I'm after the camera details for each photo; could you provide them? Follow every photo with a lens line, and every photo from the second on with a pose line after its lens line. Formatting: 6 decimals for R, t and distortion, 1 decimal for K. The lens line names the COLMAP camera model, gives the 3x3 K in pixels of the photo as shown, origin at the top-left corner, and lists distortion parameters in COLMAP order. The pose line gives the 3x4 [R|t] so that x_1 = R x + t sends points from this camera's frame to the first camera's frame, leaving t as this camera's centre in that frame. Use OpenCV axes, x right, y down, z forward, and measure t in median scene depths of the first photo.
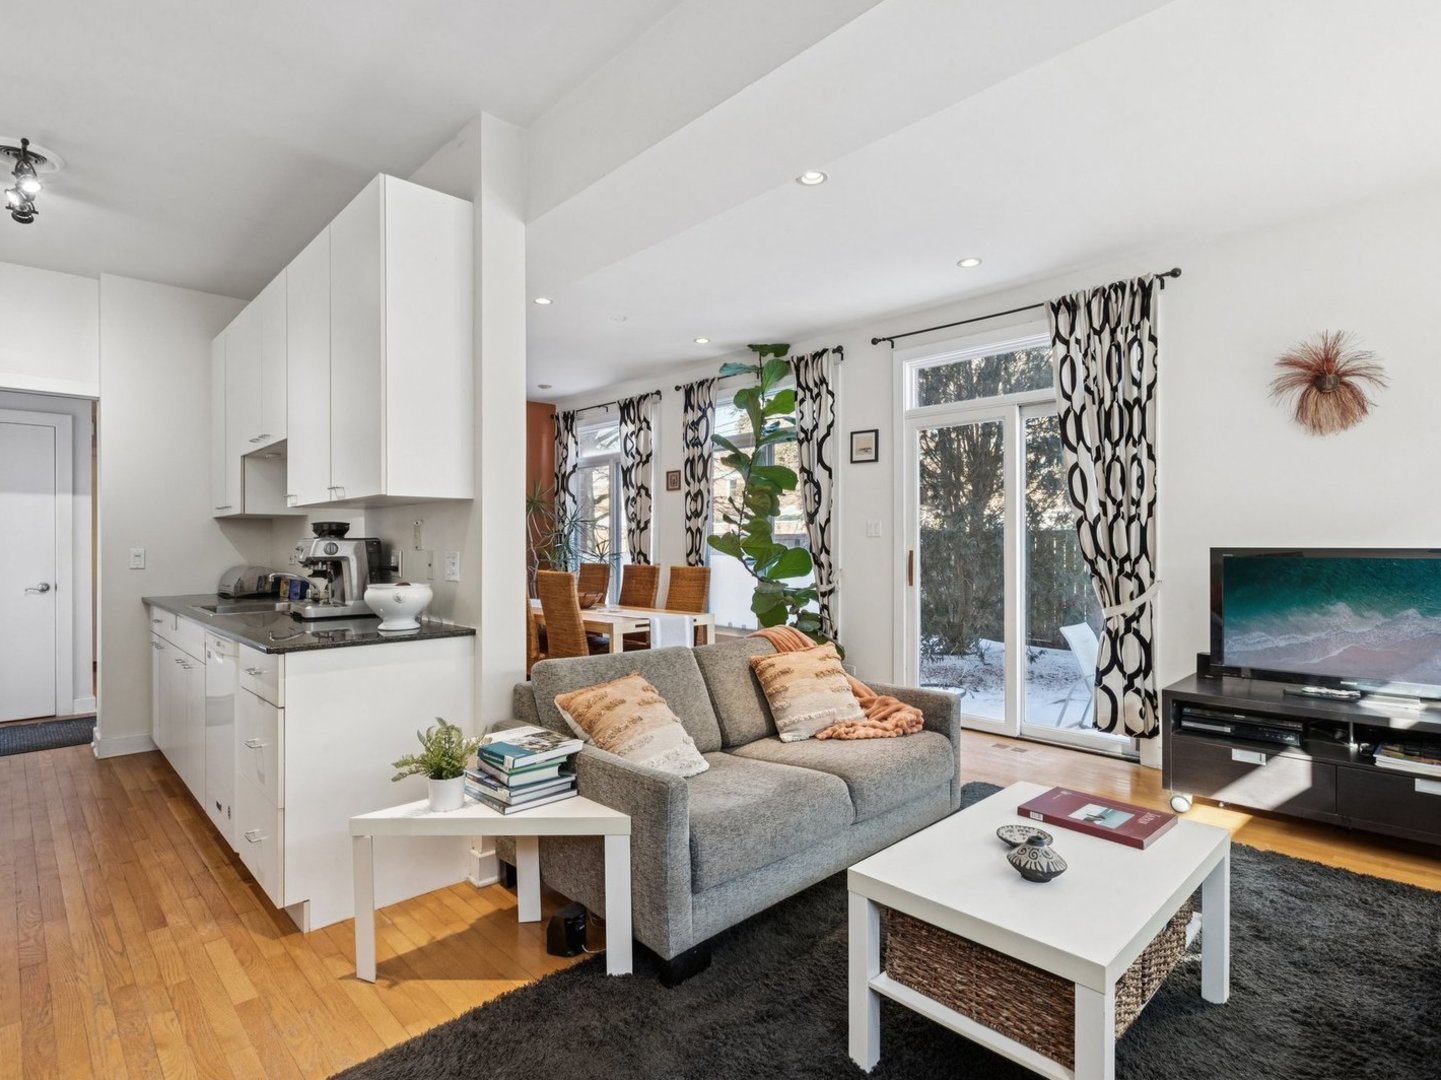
lens RADIAL K [[749.7, 0, 724.1], [0, 749.7, 550.1], [0, 0, 1]] dist [-0.000309, -0.000024]
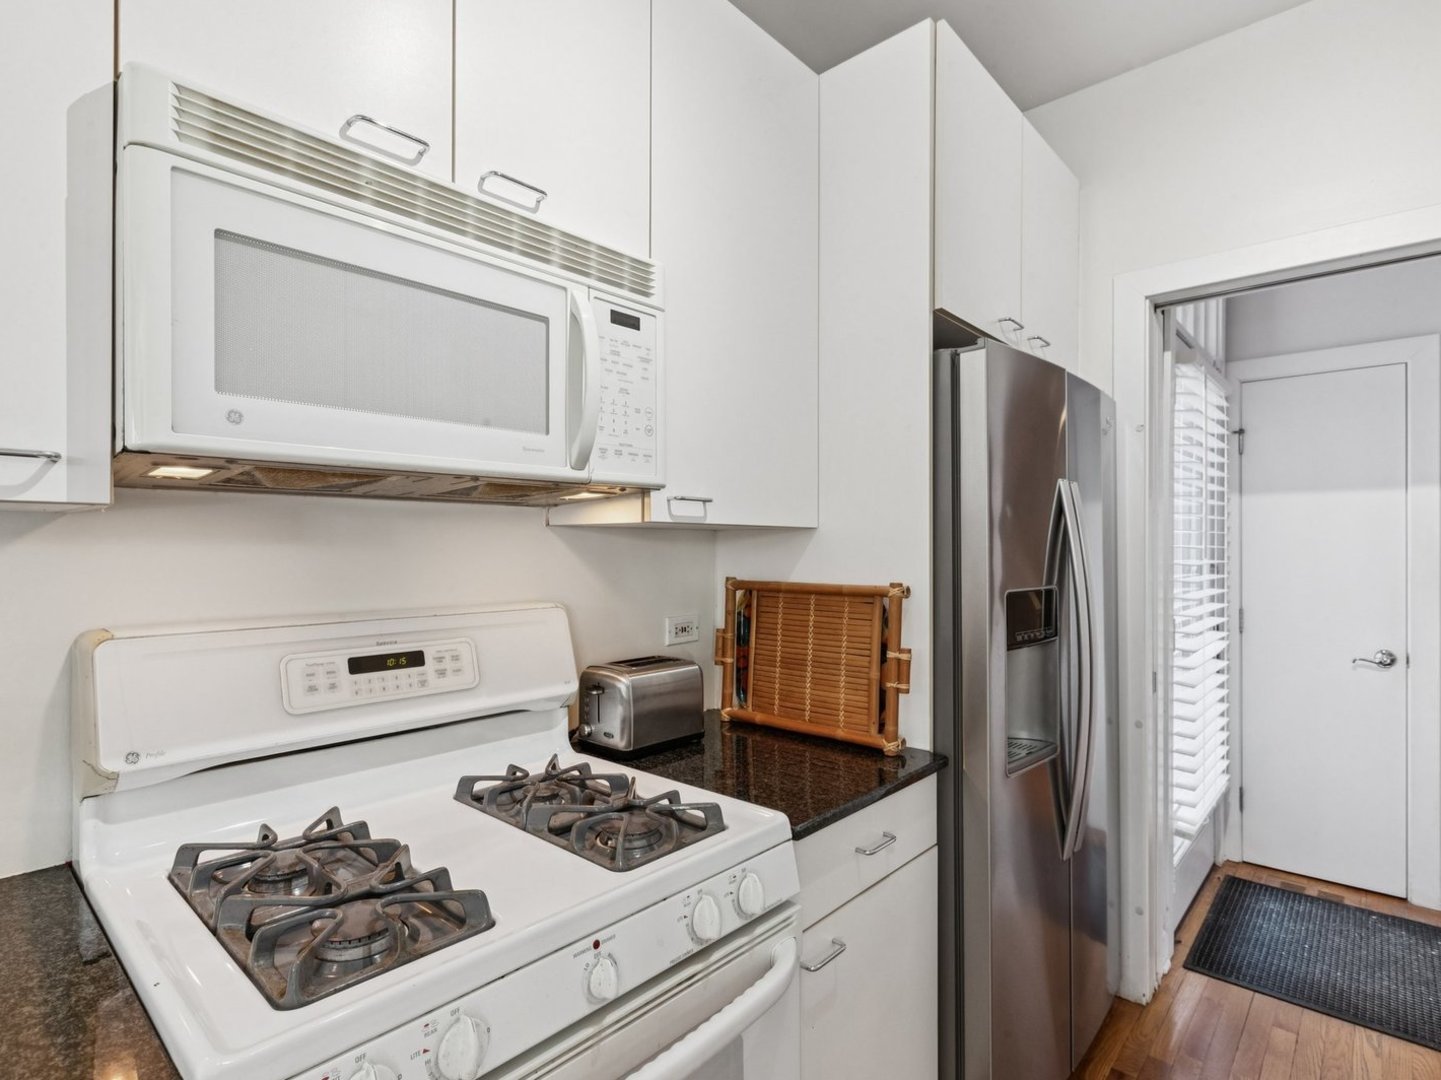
lens RADIAL K [[740.4, 0, 720.5], [0, 740.4, 540.0], [0, 0, 1]] dist [0.004760, -0.000639]
pose [[0.066668, -0.005865, -0.997758, -0.391833], [-0.006859, 0.999956, -0.006336, -0.030646], [0.997752, 0.007266, 0.066625, 0.471964]]
